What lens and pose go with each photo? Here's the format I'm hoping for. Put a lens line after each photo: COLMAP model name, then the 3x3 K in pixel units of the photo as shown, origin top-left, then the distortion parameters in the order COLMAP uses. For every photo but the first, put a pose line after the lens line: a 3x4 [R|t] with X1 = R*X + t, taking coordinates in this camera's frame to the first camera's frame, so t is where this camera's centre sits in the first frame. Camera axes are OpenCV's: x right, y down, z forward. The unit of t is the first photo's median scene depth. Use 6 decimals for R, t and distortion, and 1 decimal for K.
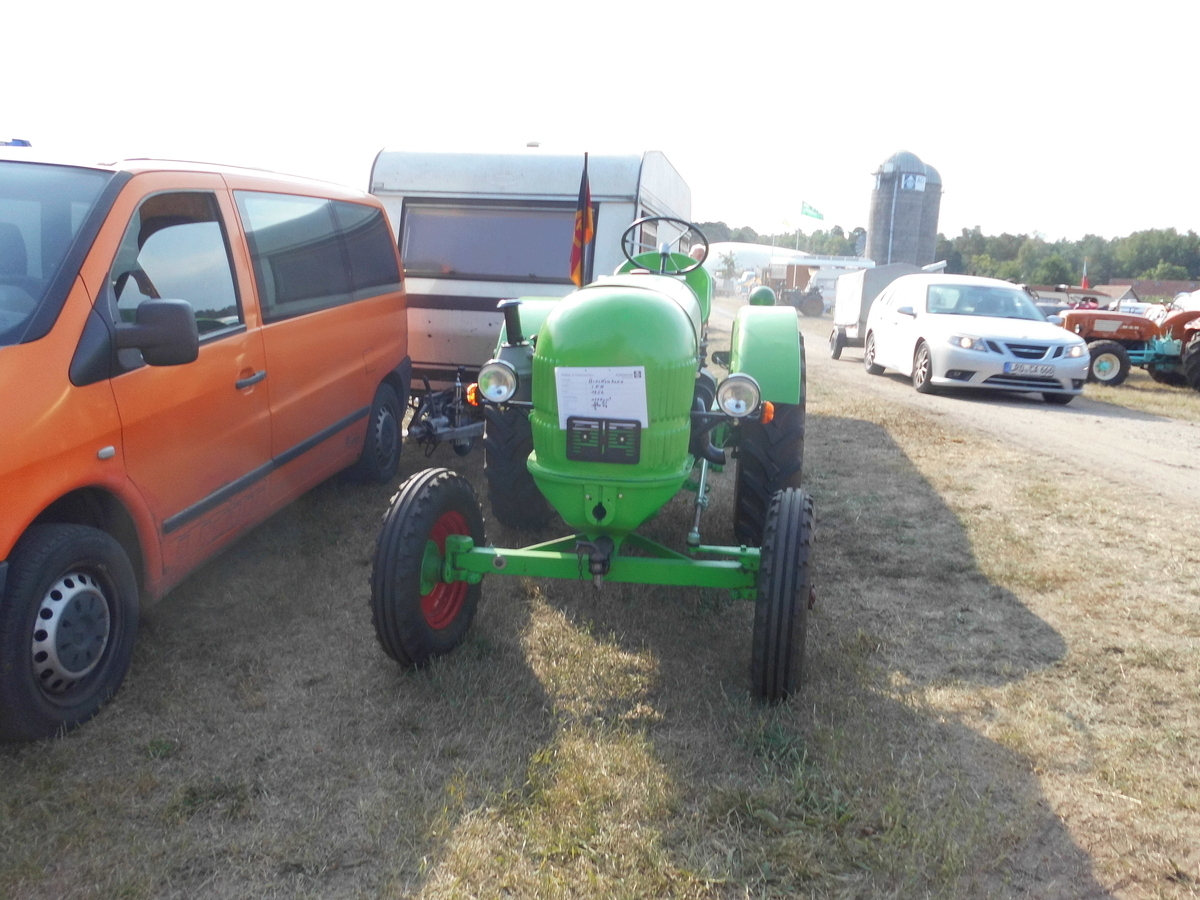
lens RADIAL K [[901.2, 0, 602.7], [0, 901.2, 448.5], [0, 0, 1]] dist [-0.008952, 0.020268]
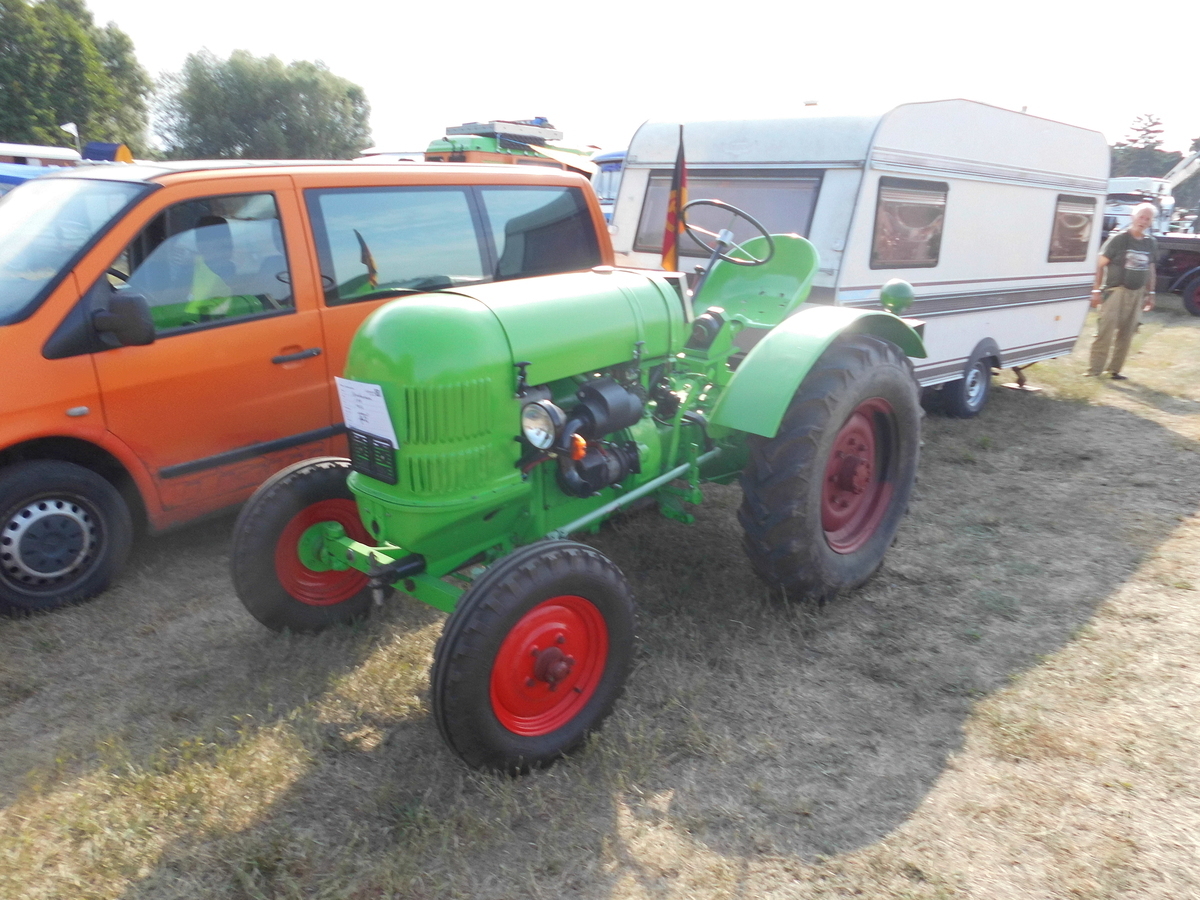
lens RADIAL K [[901.2, 0, 601.3], [0, 901.2, 451.2], [0, 0, 1]] dist [-0.008952, 0.020268]
pose [[0.817524, 0.138794, -0.558919, 0.667908], [-0.106730, 0.990226, 0.089785, -0.113995], [0.565918, -0.013748, 0.824347, 0.303091]]
